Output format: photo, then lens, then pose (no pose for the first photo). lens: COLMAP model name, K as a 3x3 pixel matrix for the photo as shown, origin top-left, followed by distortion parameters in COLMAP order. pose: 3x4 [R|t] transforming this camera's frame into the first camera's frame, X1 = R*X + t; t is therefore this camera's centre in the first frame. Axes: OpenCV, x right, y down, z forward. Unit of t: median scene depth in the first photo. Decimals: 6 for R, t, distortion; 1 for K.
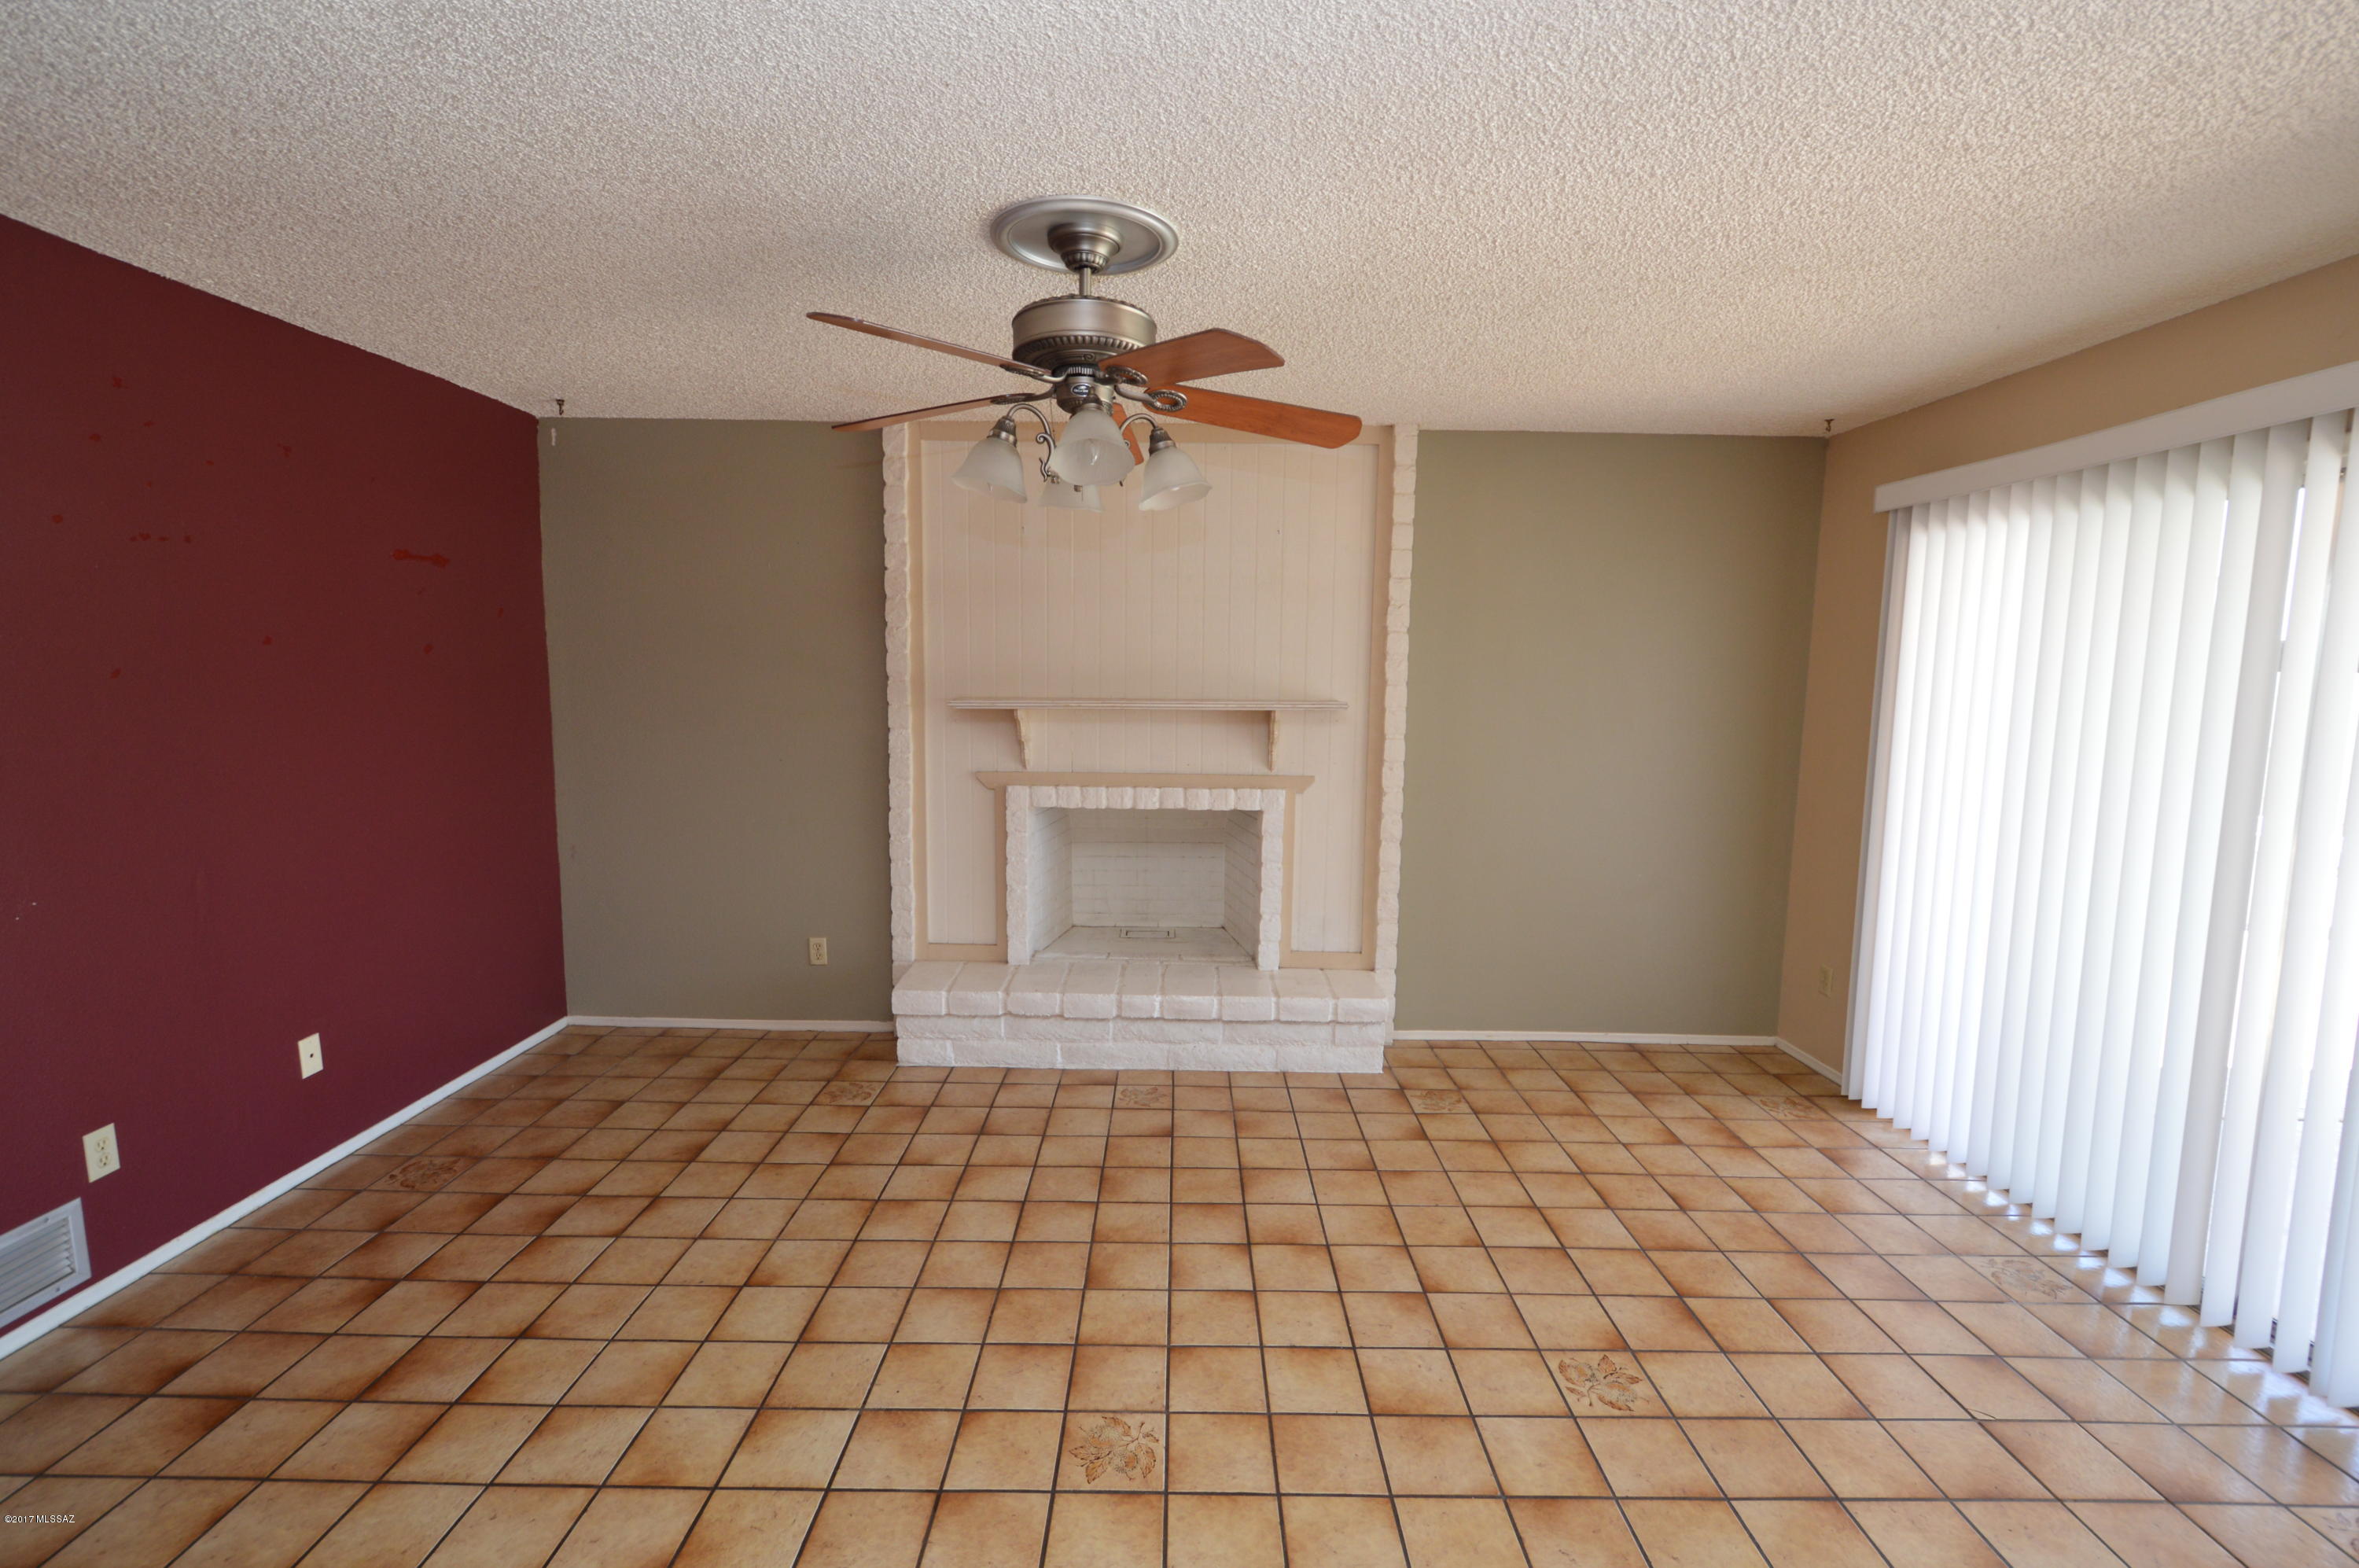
lens RADIAL K [[1042.9, 0, 1179.5], [0, 1042.9, 781.4], [0, 0, 1]] dist [-0.001988, -0.001074]
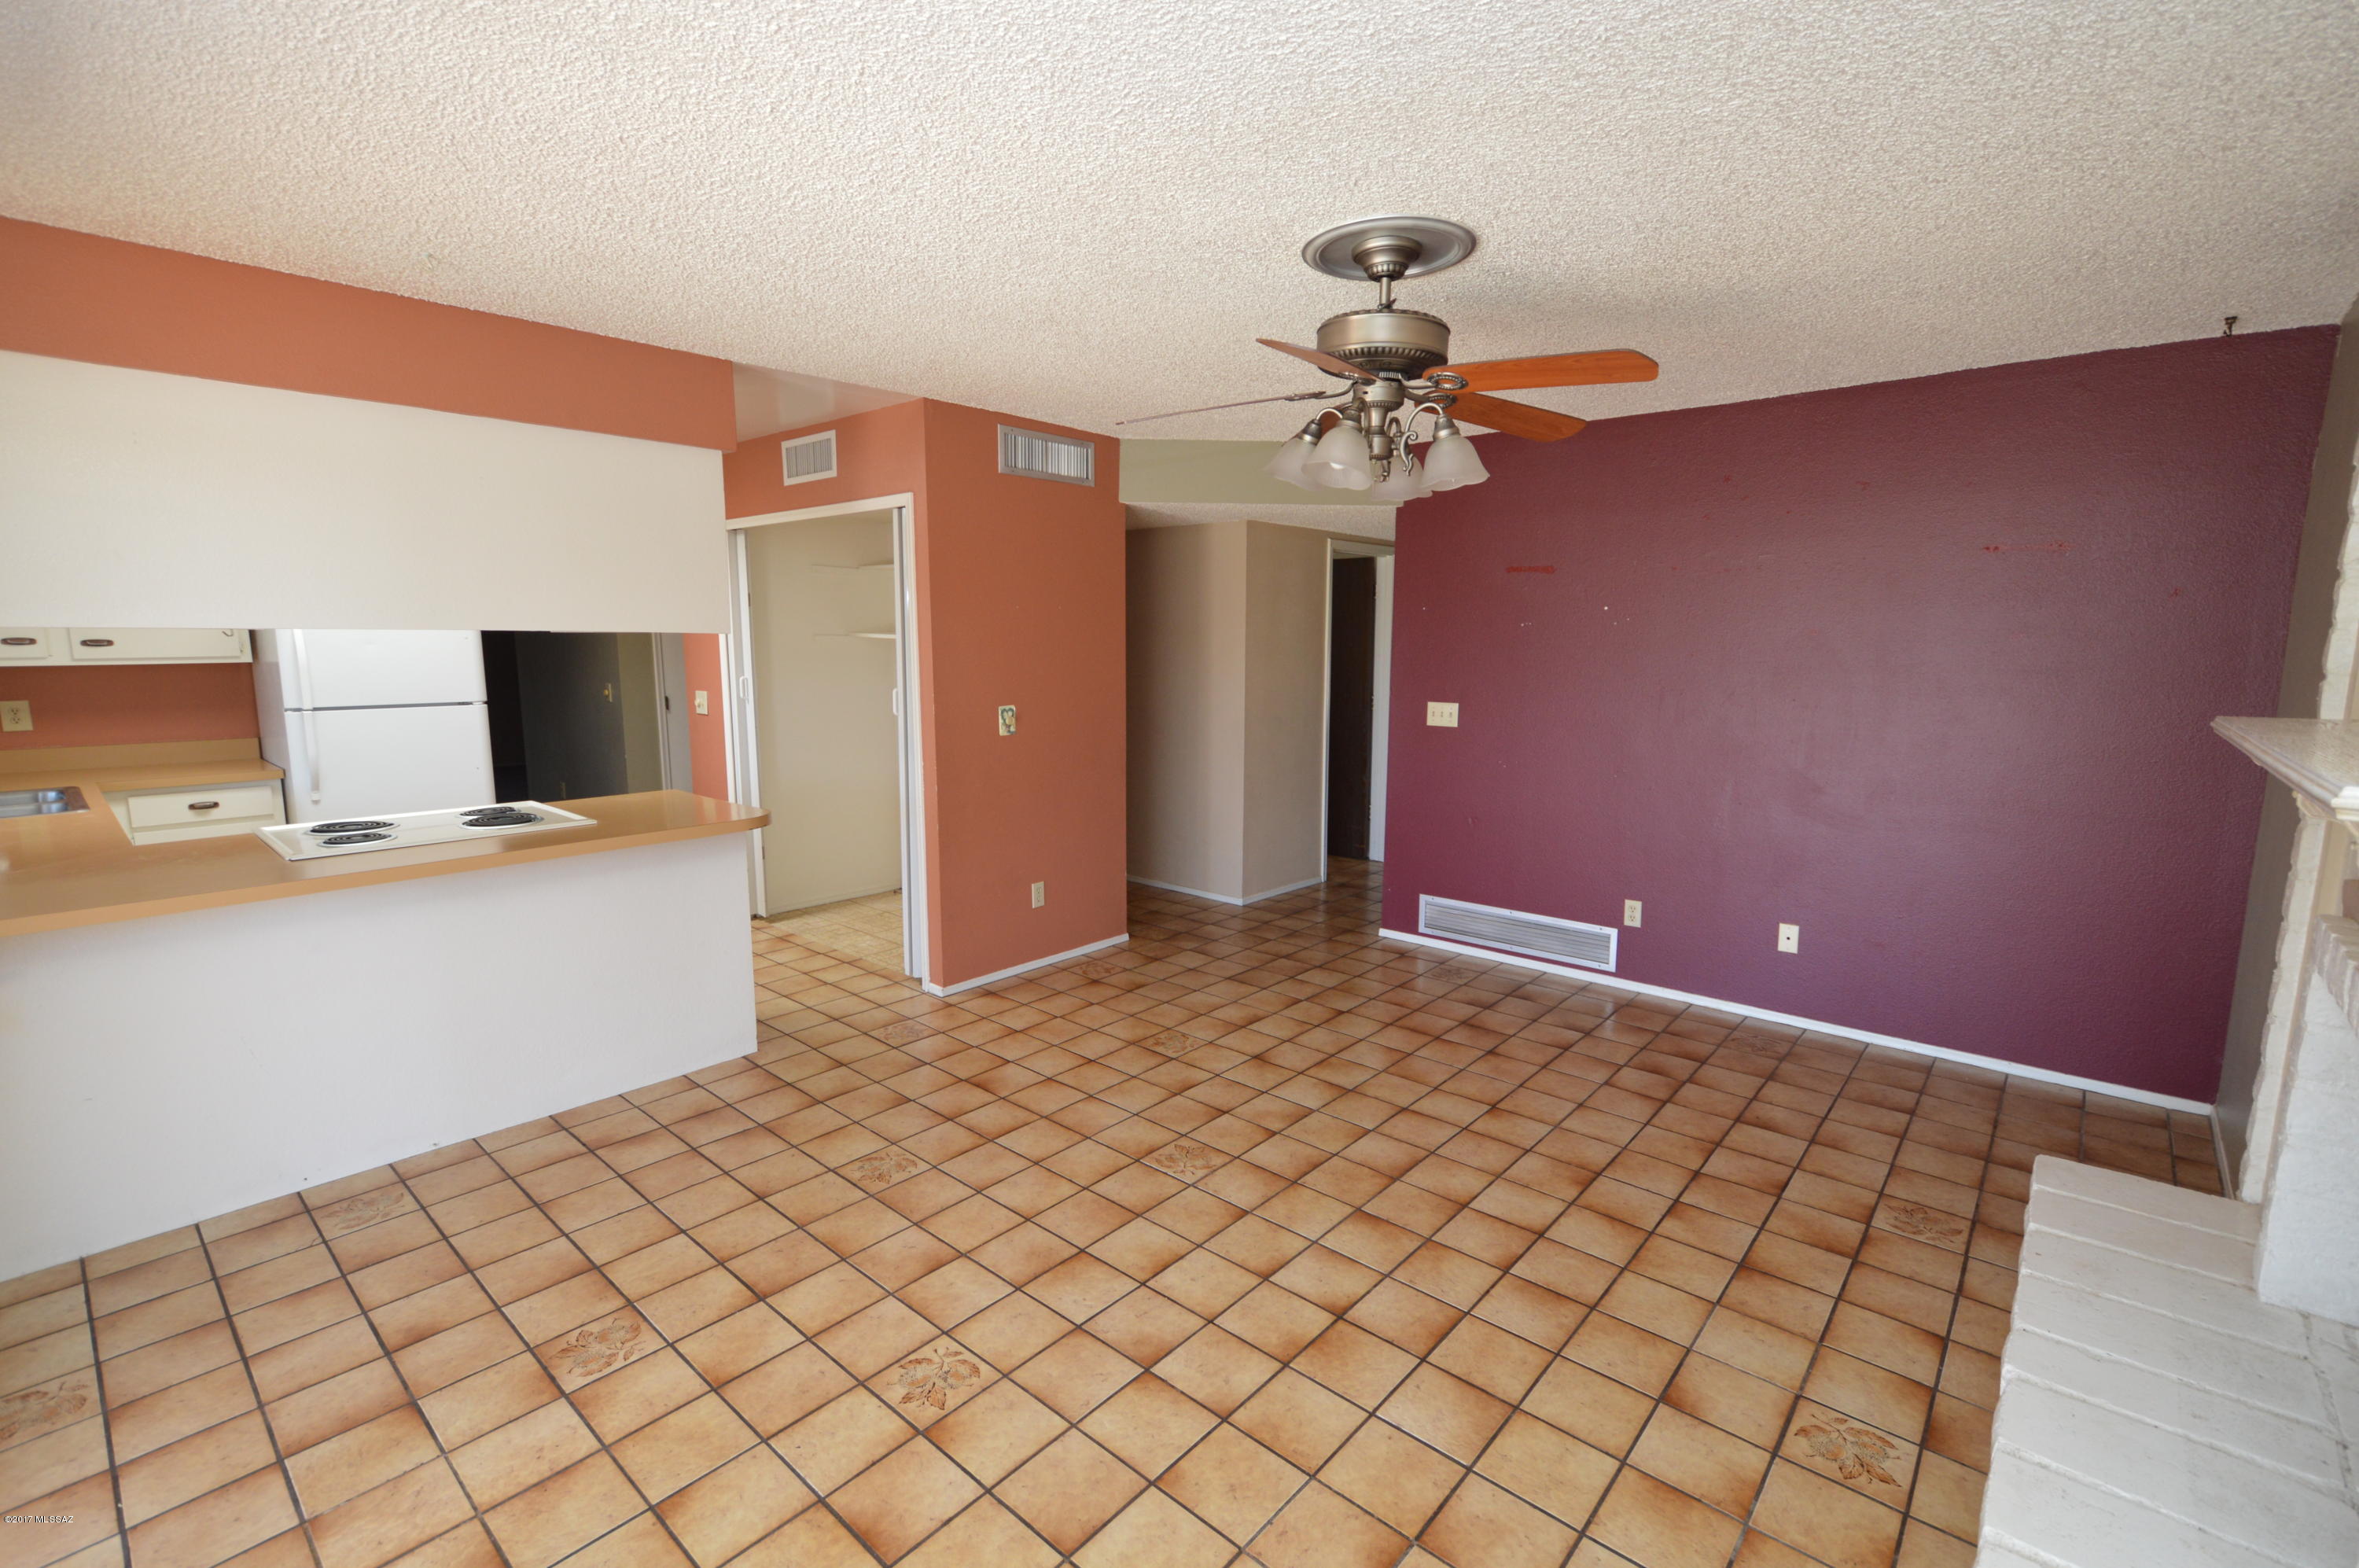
lens RADIAL K [[1042.9, 0, 1183.2], [0, 1042.9, 786.6], [0, 0, 1]] dist [-0.001988, -0.001074]
pose [[-0.660704, 0.089012, -0.745351, 0.854300], [-0.097383, 0.974389, 0.202688, -0.159723], [0.744303, 0.206501, -0.635114, 1.545681]]
